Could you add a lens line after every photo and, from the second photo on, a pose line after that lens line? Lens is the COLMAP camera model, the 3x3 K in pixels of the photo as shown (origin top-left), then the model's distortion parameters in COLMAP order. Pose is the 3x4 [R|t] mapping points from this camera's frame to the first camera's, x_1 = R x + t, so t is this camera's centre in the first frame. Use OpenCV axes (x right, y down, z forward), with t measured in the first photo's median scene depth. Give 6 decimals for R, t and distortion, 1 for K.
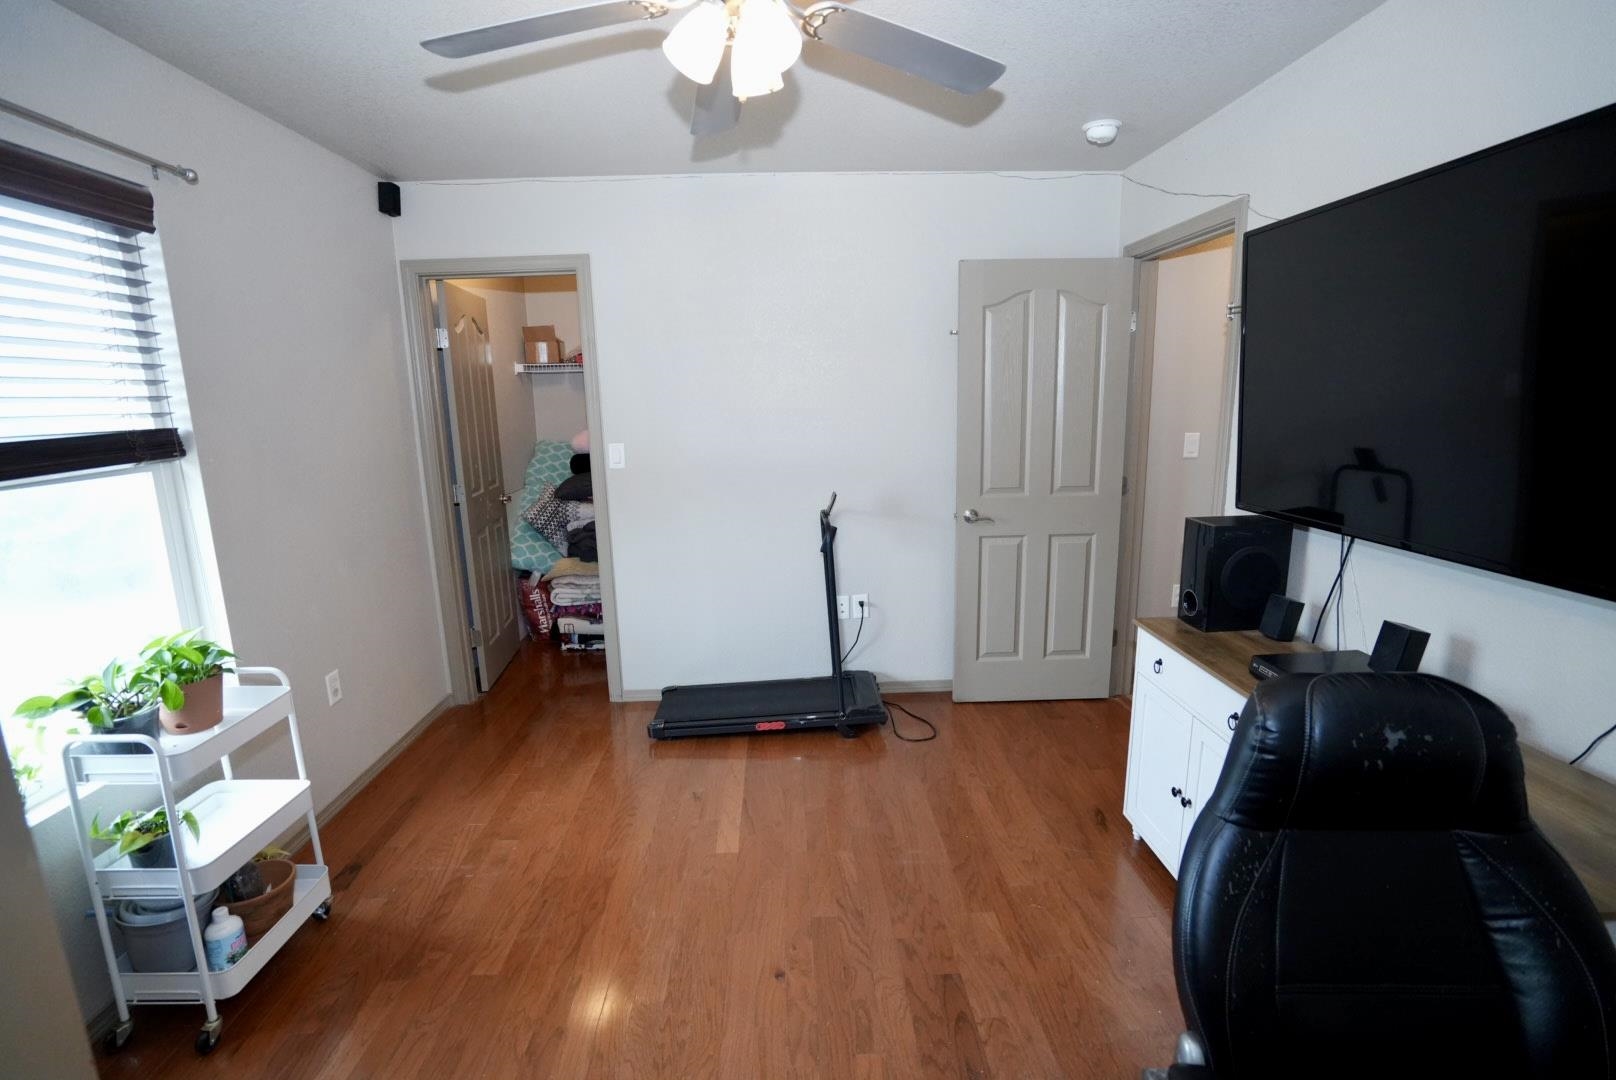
lens RADIAL K [[739.0, 0, 808.0], [0, 739.0, 540.0], [0, 0, 1]] dist [-0.059932, 0.022984]
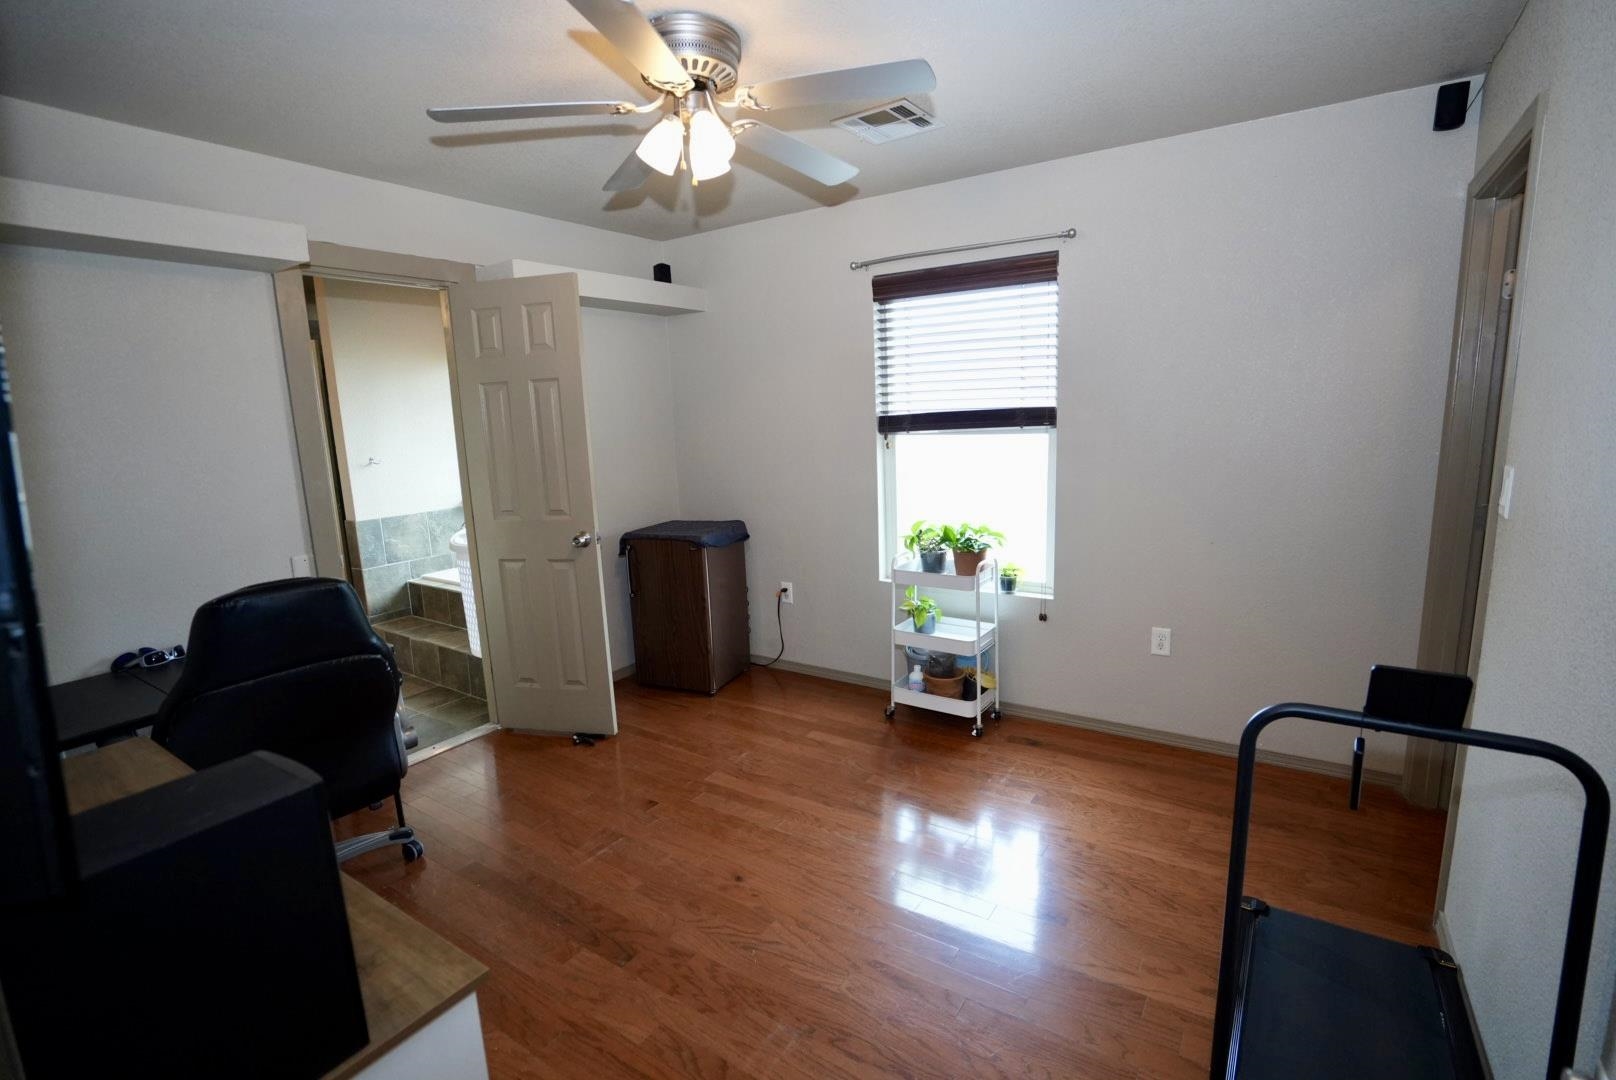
lens RADIAL K [[739.0, 0, 808.0], [0, 739.0, 540.0], [0, 0, 1]] dist [-0.059932, 0.022984]
pose [[-0.583438, 0.180716, -0.791796, 0.720149], [-0.109693, 0.948462, 0.297300, -0.300614], [0.804716, 0.260310, -0.533546, 1.515816]]
